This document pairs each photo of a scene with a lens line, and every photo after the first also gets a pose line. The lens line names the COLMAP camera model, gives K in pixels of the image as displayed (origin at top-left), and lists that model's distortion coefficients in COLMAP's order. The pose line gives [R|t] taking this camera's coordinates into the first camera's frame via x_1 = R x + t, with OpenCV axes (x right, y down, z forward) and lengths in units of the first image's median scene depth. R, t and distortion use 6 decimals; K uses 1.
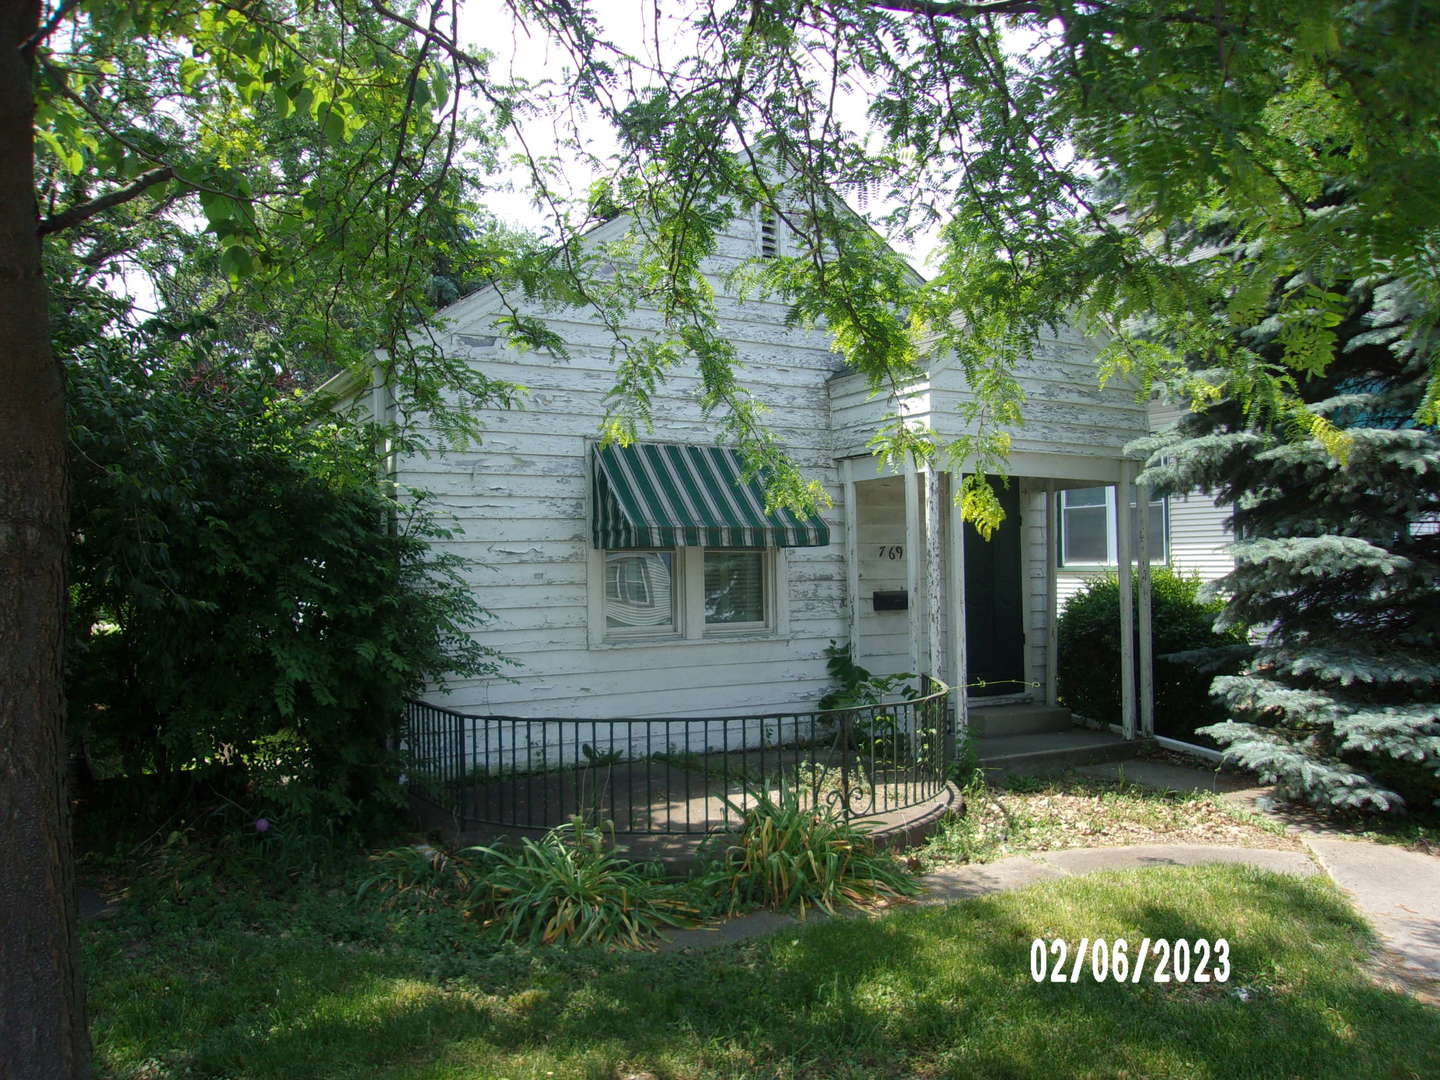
lens RADIAL K [[1138.3, 0, 722.8], [0, 1138.3, 542.1], [0, 0, 1]] dist [0.053606, 0.019513]
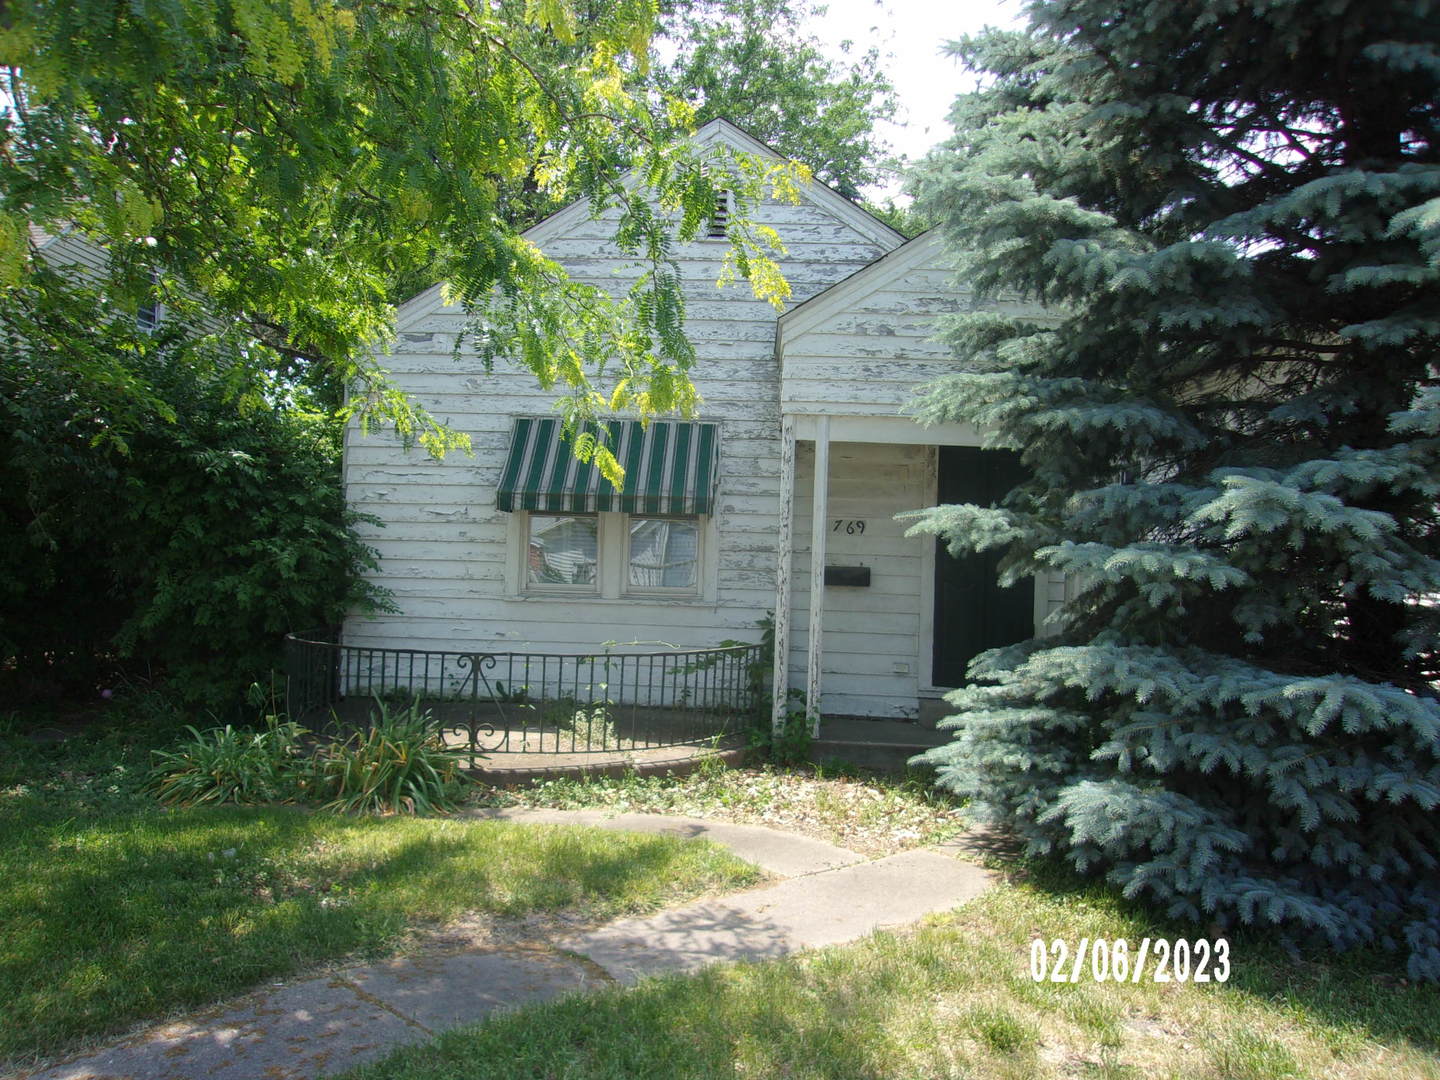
lens RADIAL K [[1138.3, 0, 727.1], [0, 1138.3, 547.1], [0, 0, 1]] dist [0.053606, 0.019513]
pose [[0.846133, 0.031475, -0.532042, 0.768488], [-0.025534, 0.999502, 0.018523, 0.015679], [0.532360, -0.002088, 0.846515, 0.165372]]
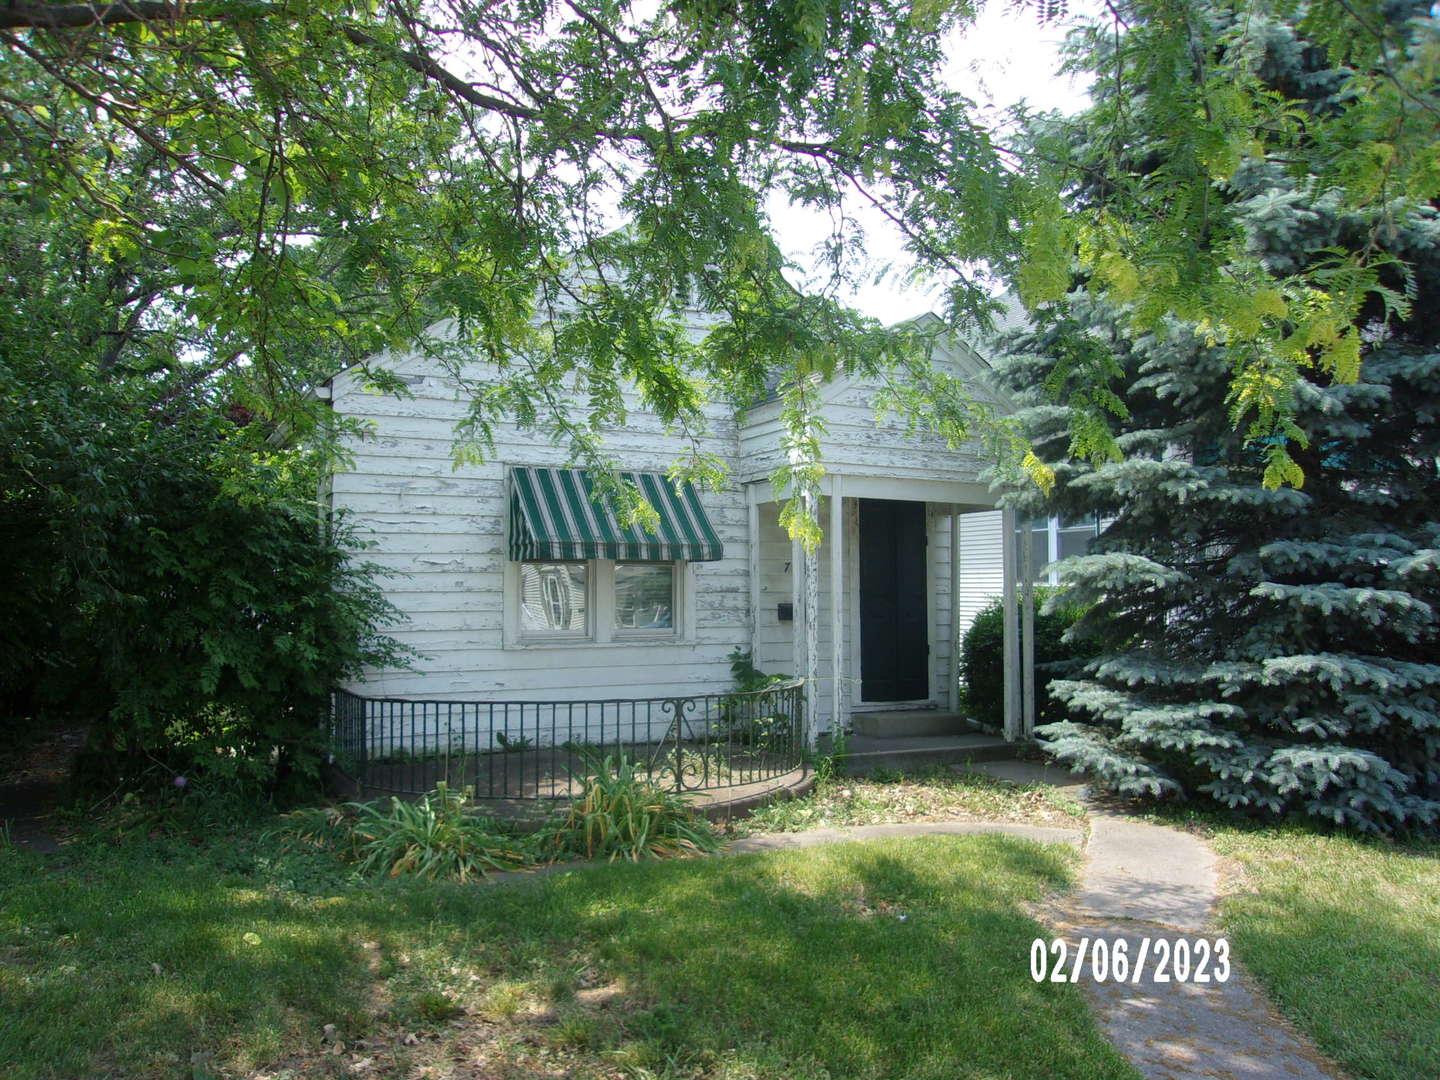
lens RADIAL K [[1138.3, 0, 711.1], [0, 1138.3, 538.9], [0, 0, 1]] dist [0.053606, 0.019513]
pose [[0.997705, 0.008673, -0.067149, 0.185379], [-0.010273, 0.999671, -0.023517, 0.009894], [0.066923, 0.024153, 0.997466, -0.141802]]
